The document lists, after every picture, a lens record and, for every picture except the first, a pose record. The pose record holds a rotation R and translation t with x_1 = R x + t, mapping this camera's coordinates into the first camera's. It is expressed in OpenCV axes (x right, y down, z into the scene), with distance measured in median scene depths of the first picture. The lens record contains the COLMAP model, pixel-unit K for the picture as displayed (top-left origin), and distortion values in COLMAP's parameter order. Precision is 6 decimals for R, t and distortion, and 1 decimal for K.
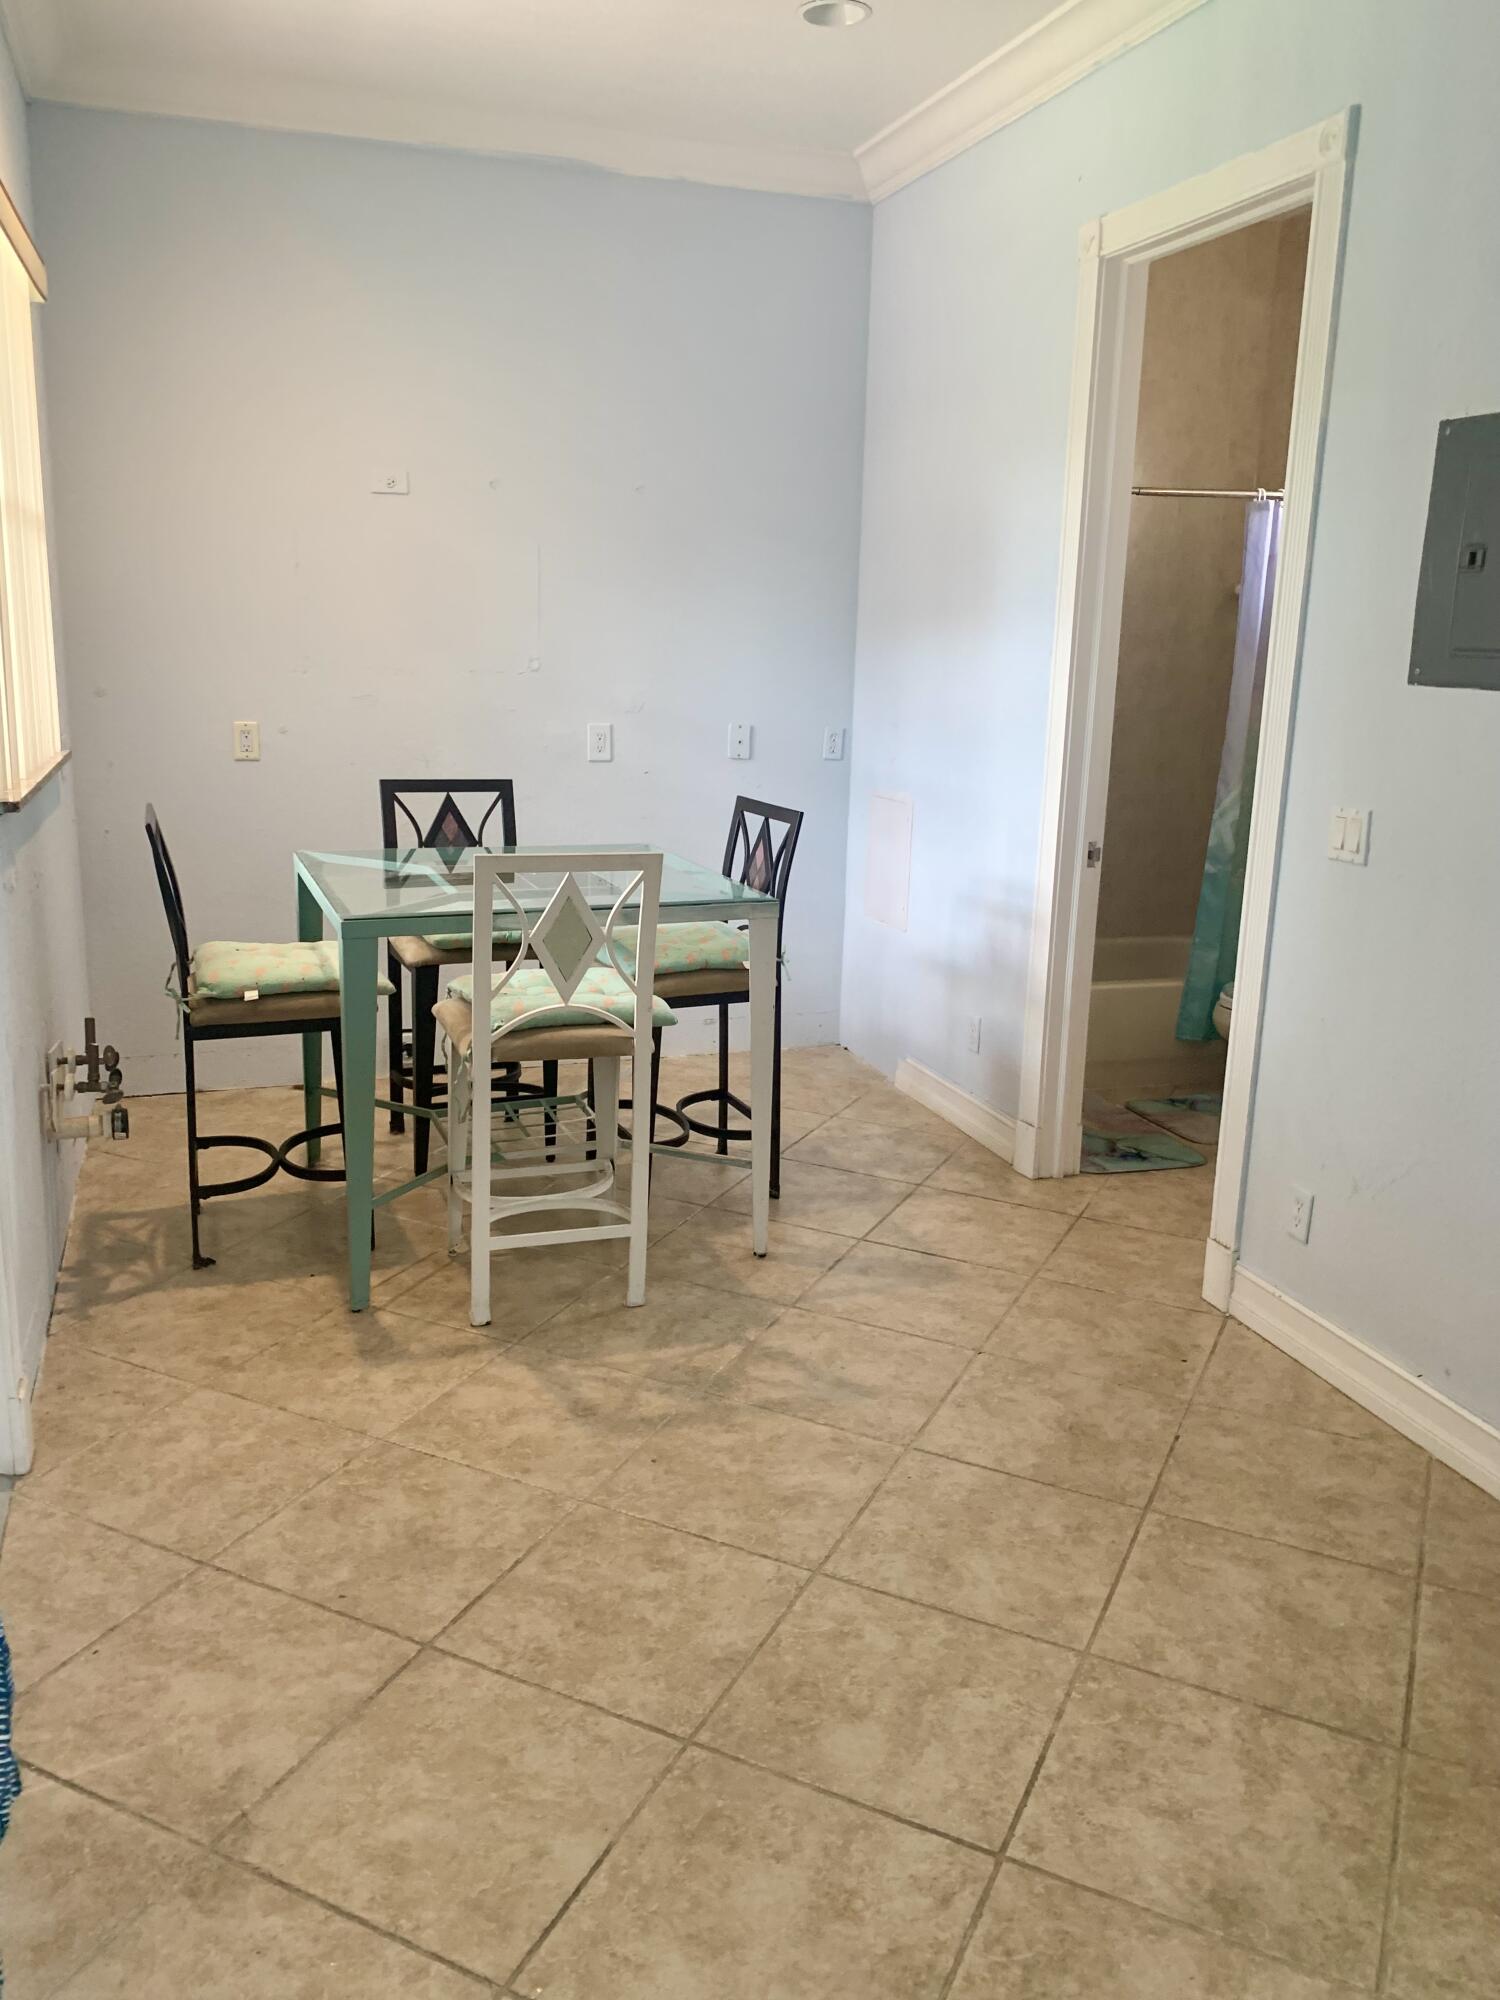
lens RADIAL K [[1528.6, 0, 742.3], [0, 1528.6, 993.9], [0, 0, 1]] dist [0.032449, -0.041220]
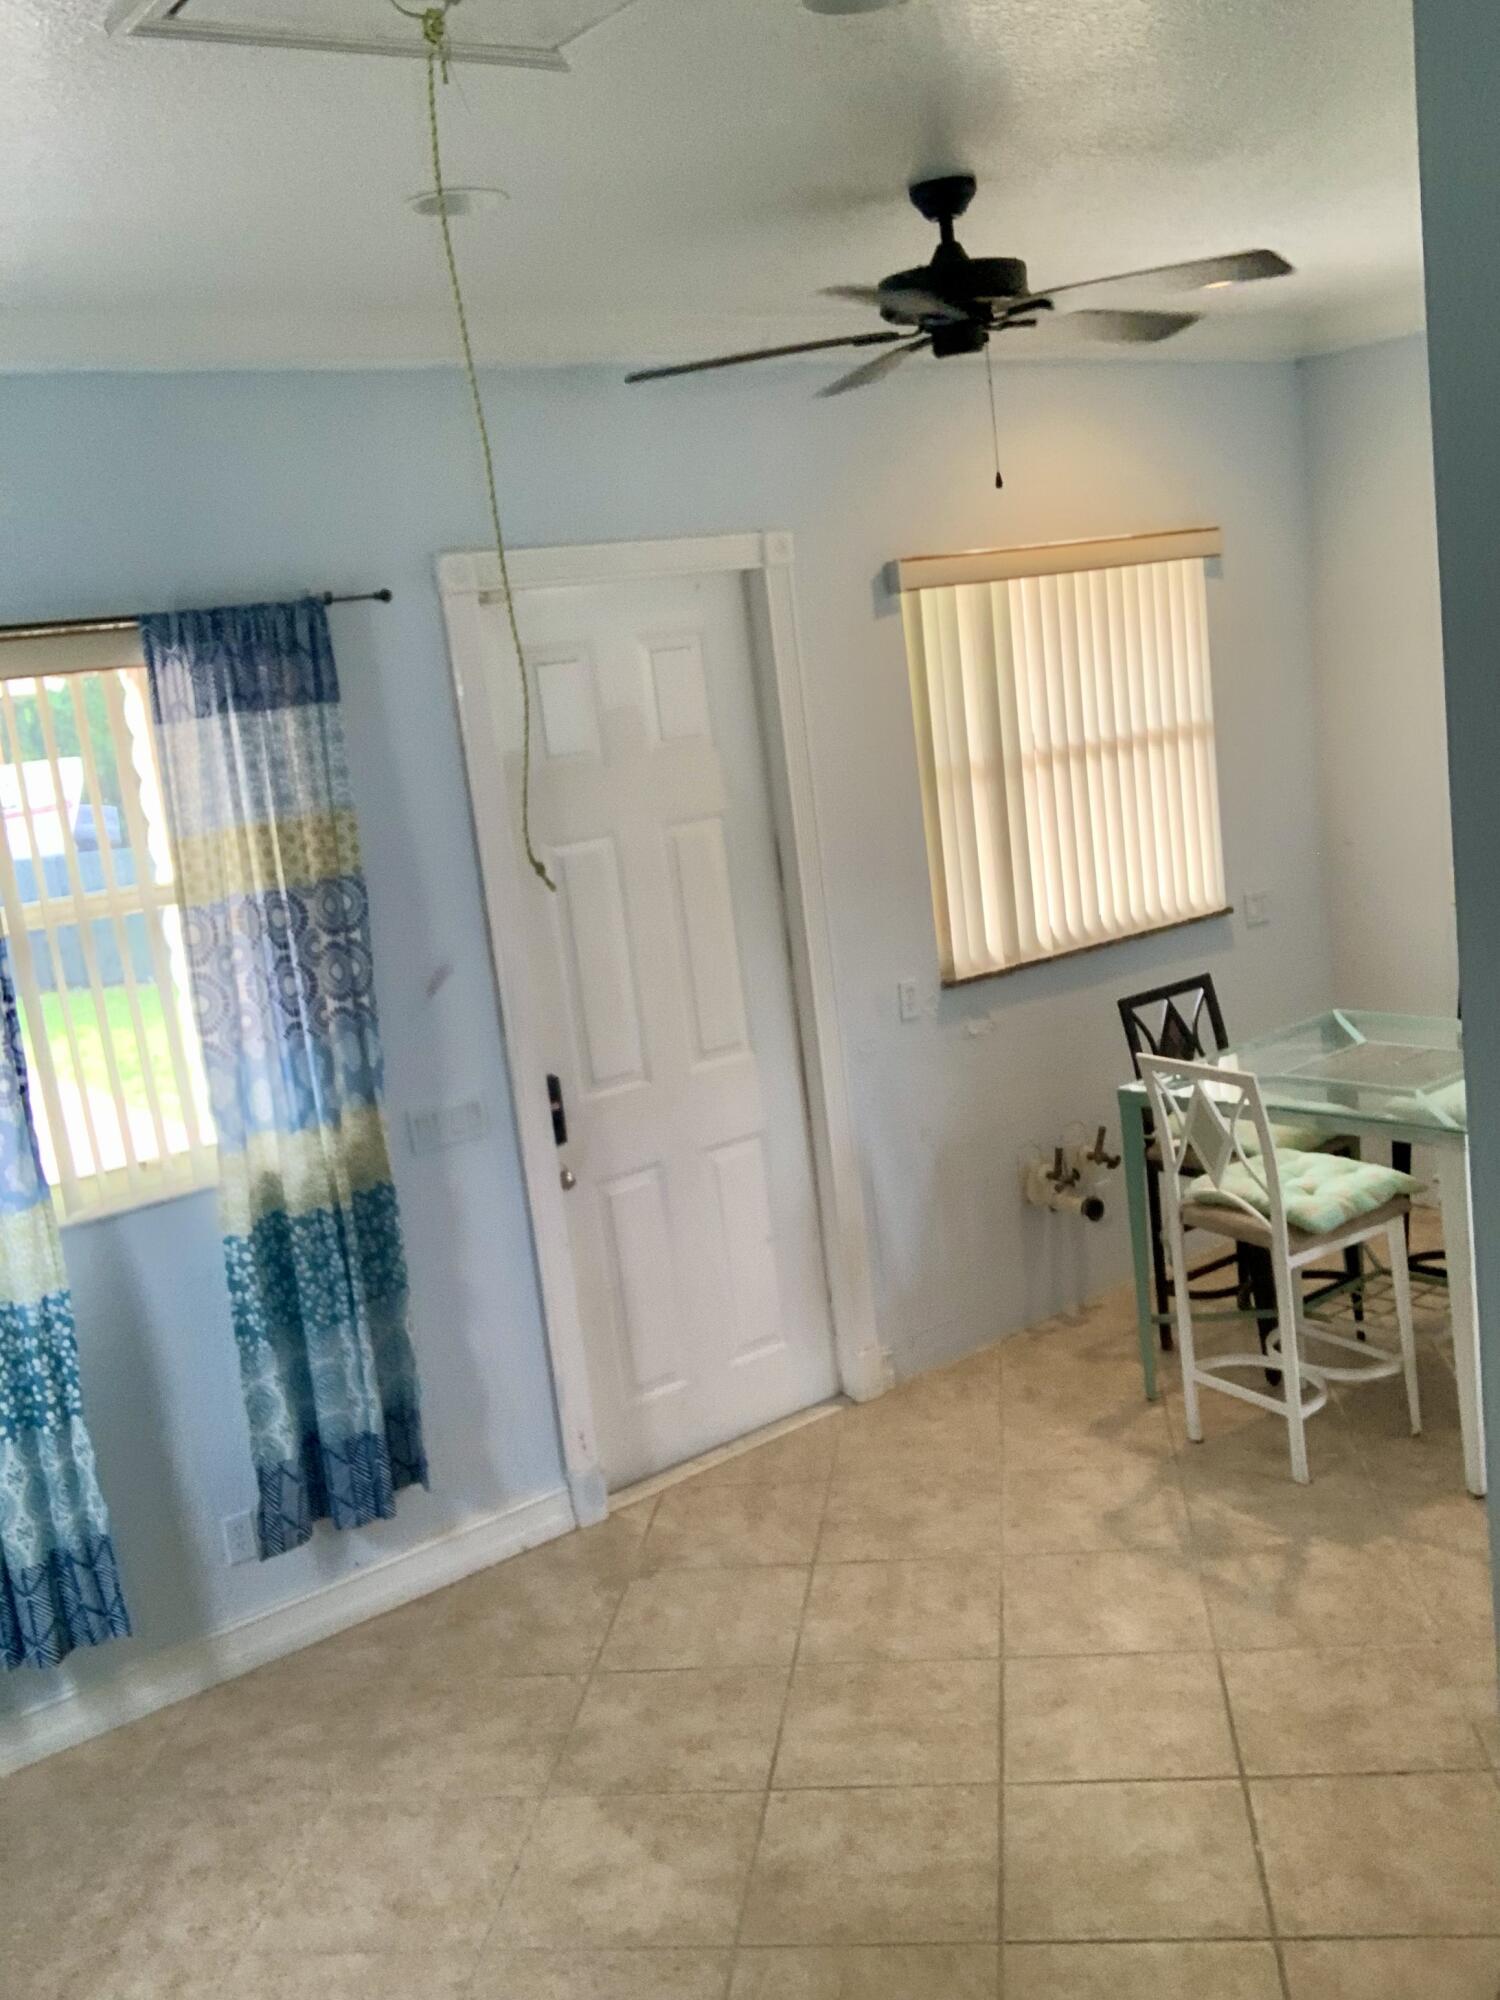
lens RADIAL K [[1853.0, 0, 739.9], [0, 1853.0, 1000.9], [0, 0, 1]] dist [-0.002422, 0.000000]
pose [[0.328376, 0.116355, -0.937353, 1.288153], [-0.113185, 0.990080, 0.083249, -0.251270], [0.937741, 0.078757, 0.338288, 0.225542]]
